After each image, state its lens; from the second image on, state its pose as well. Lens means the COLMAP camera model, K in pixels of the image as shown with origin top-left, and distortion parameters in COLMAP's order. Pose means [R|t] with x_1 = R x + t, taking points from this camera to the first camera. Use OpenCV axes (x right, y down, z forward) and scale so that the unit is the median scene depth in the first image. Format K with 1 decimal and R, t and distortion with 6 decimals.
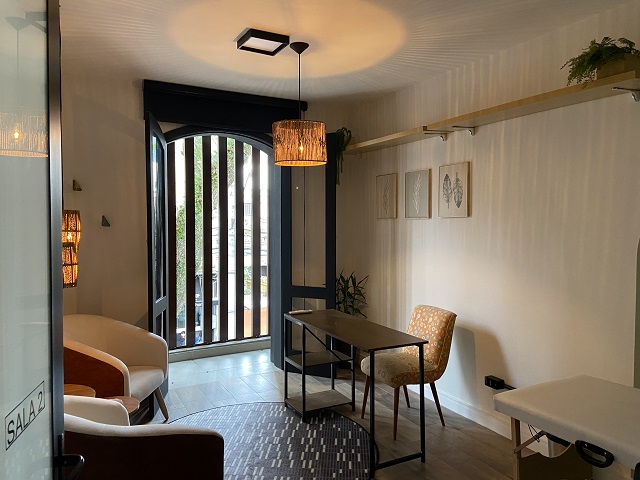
lens RADIAL K [[483.7, 0, 322.3], [0, 483.7, 234.5], [0, 0, 1]] dist [0.099554, -0.105473]
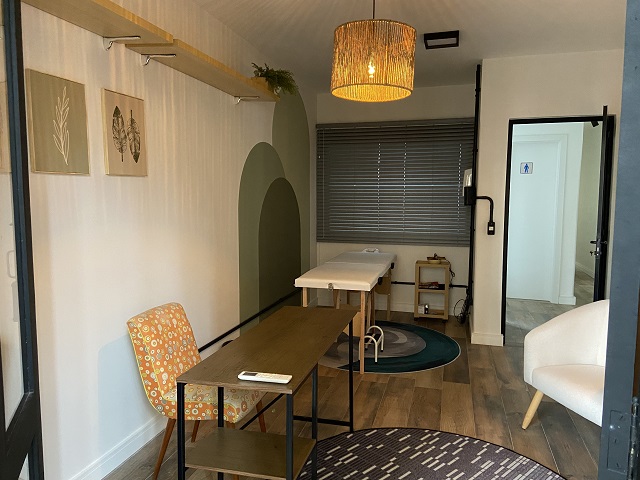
lens RADIAL K [[483.7, 0, 325.9], [0, 483.7, 237.4], [0, 0, 1]] dist [0.099554, -0.105473]
pose [[-0.732867, -0.059324, 0.677781, -0.450887], [0.018617, 0.994070, 0.107139, -0.019802], [-0.680117, 0.091137, -0.727416, 1.487134]]
